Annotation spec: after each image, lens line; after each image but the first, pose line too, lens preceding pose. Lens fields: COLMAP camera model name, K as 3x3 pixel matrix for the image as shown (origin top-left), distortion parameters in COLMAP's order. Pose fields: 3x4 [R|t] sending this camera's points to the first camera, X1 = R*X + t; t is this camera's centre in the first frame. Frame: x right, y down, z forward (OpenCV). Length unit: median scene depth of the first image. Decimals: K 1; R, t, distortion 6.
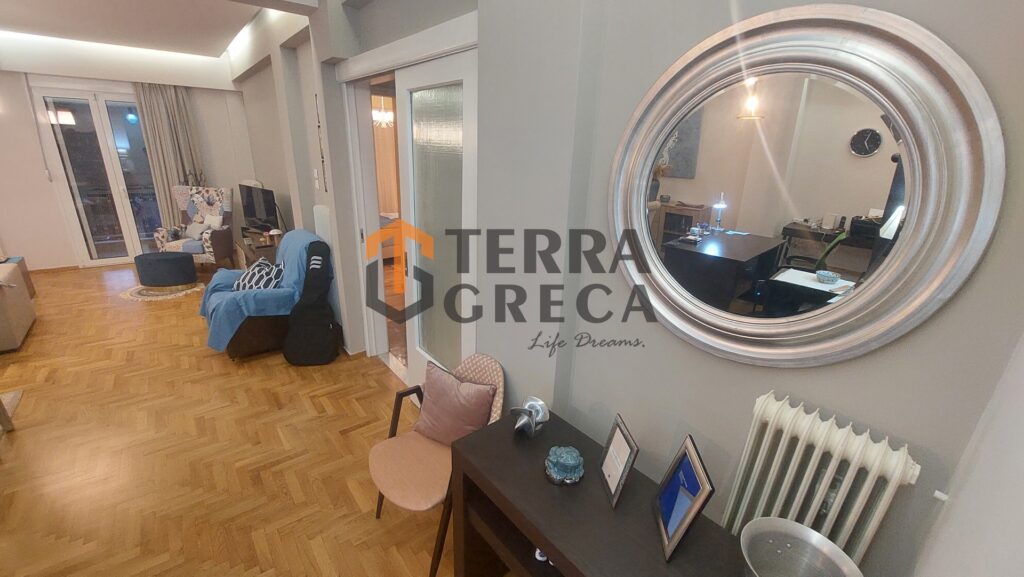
lens RADIAL K [[412.3, 0, 514.7], [0, 412.3, 298.1], [0, 0, 1]] dist [-0.020806, -0.000124]
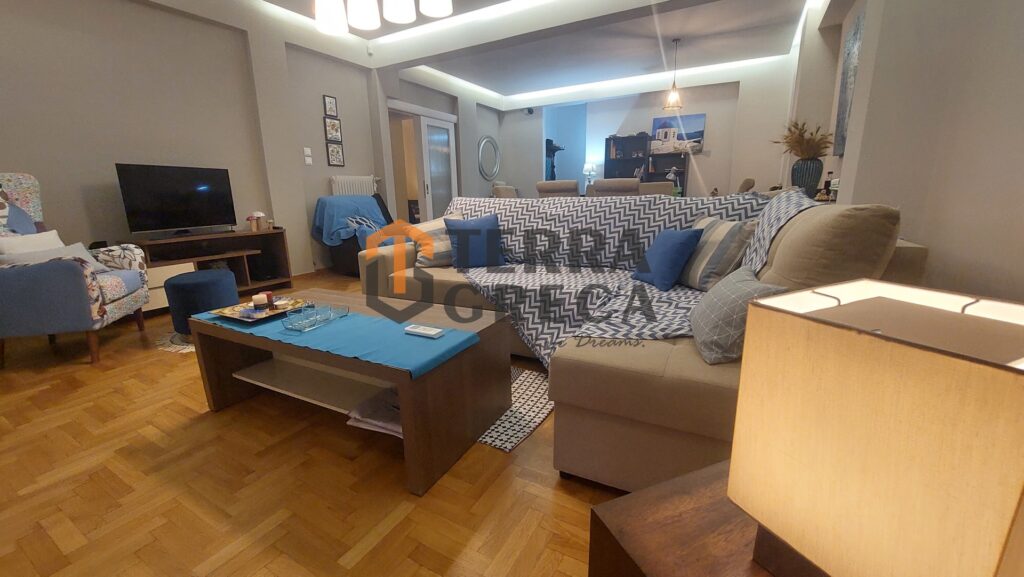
lens RADIAL K [[412.9, 0, 513.1], [0, 412.9, 295.5], [0, 0, 1]] dist [-0.016224, -0.000261]
pose [[-0.379624, -0.249594, 0.890836, -1.650225], [0.315536, 0.870249, 0.378290, -0.173448], [-0.869668, 0.424699, -0.251612, 0.826660]]
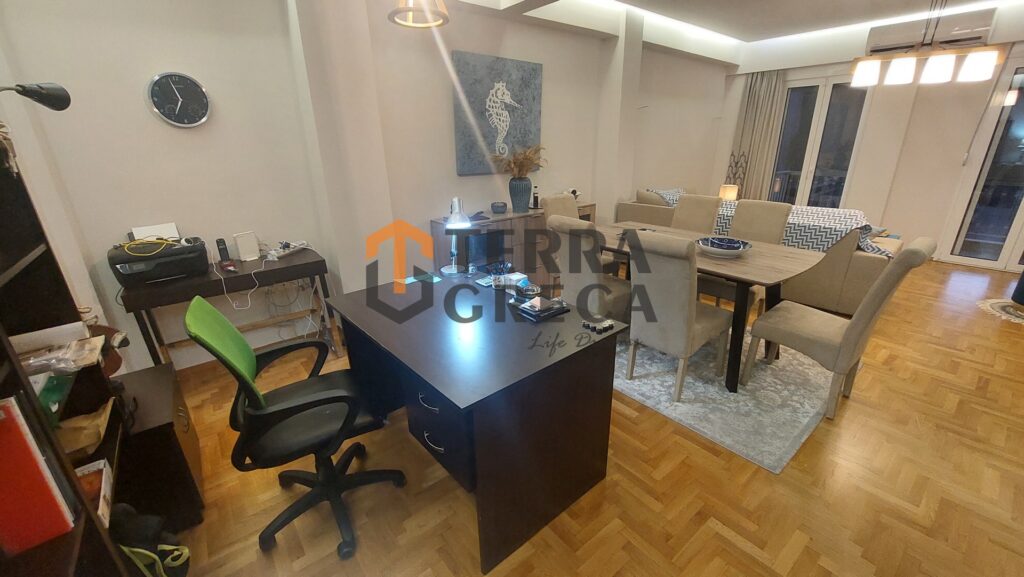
lens RADIAL K [[408.5, 0, 513.8], [0, 408.5, 295.4], [0, 0, 1]] dist [-0.016225, -0.000352]
pose [[-0.004842, 0.314039, -0.949398, -0.208834], [-0.318776, 0.899392, 0.299124, 0.036860], [0.947818, 0.304094, 0.095753, 0.025880]]
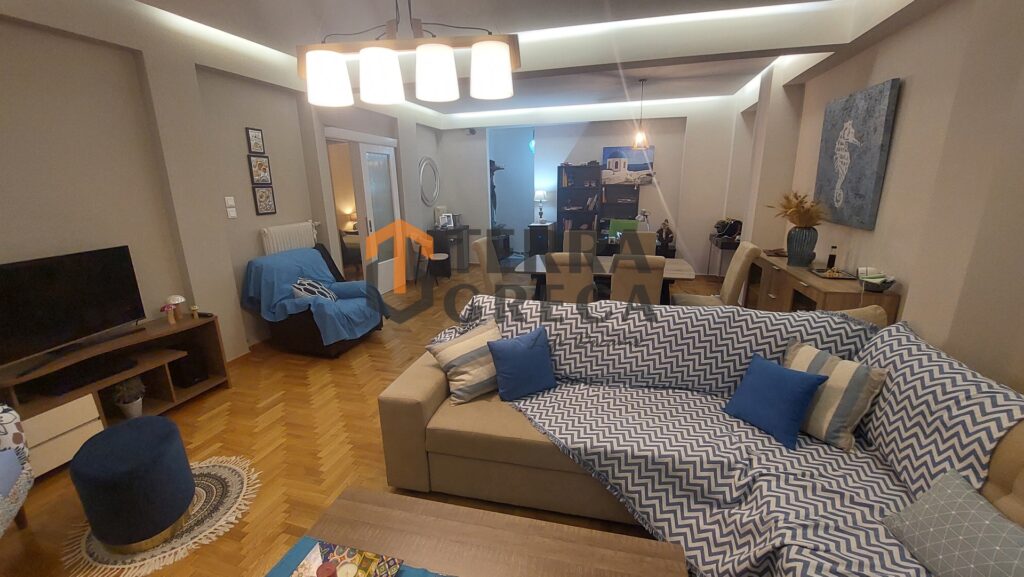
lens RADIAL K [[412.9, 0, 513.1], [0, 412.9, 295.5], [0, 0, 1]] dist [-0.016224, -0.000261]
pose [[-0.584926, -0.239366, 0.774962, -1.431987], [0.267671, 0.844964, 0.463021, -0.331126], [-0.765646, 0.478268, -0.430170, 0.872356]]
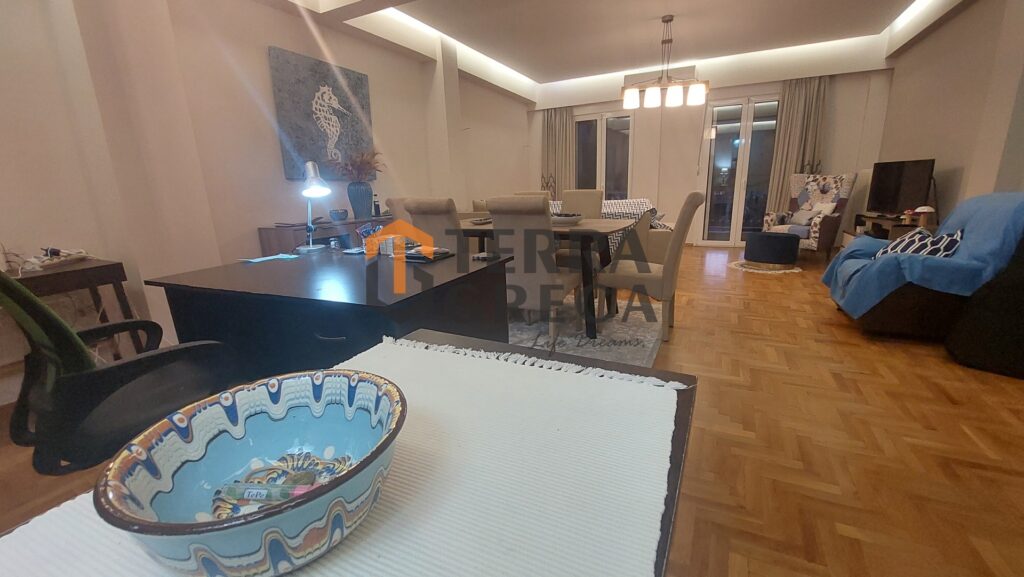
lens RADIAL K [[412.3, 0, 514.7], [0, 412.3, 298.1], [0, 0, 1]] dist [-0.020806, -0.000124]
pose [[0.410147, 0.182125, -0.893650, -0.185838], [-0.258284, 0.962939, 0.077705, 0.146791], [0.874682, 0.198945, 0.441986, 0.000265]]
